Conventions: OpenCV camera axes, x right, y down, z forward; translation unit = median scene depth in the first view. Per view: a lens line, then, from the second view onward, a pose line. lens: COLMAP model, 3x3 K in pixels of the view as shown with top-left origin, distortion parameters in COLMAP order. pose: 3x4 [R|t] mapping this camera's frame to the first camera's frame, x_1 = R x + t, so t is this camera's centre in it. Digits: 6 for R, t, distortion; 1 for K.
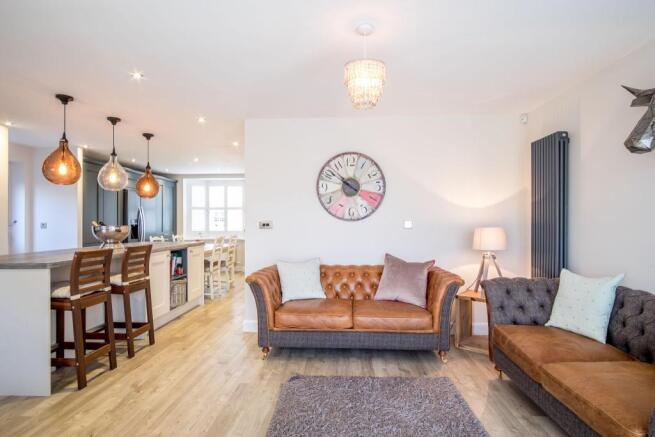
lens RADIAL K [[351.3, 0, 326.9], [0, 351.3, 220.6], [0, 0, 1]] dist [-0.015969, 0.003849]
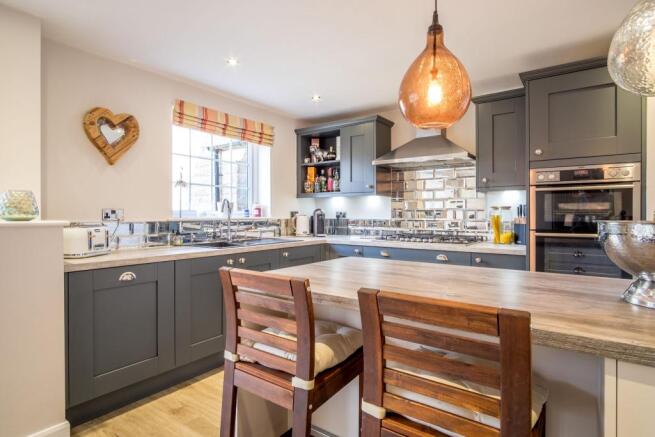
lens RADIAL K [[351.3, 0, 330.8], [0, 351.3, 217.1], [0, 0, 1]] dist [-0.015969, 0.003849]
pose [[-0.549283, 0.009179, -0.835586, -0.269479], [0.005731, 0.999958, 0.007217, 0.008967], [0.835617, -0.000825, -0.549312, 1.016848]]
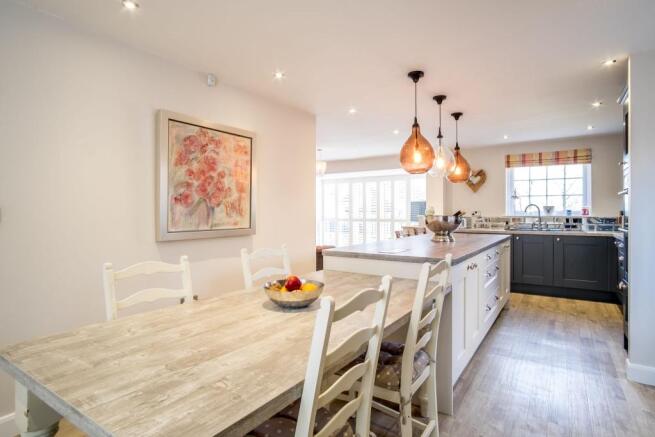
lens RADIAL K [[351.3, 0, 325.7], [0, 351.3, 215.6], [0, 0, 1]] dist [-0.015969, 0.003849]
pose [[-0.854296, -0.004819, 0.519765, -0.929381], [-0.005036, 0.999987, 0.000994, 0.021878], [-0.519763, -0.001769, -0.854309, 2.162568]]
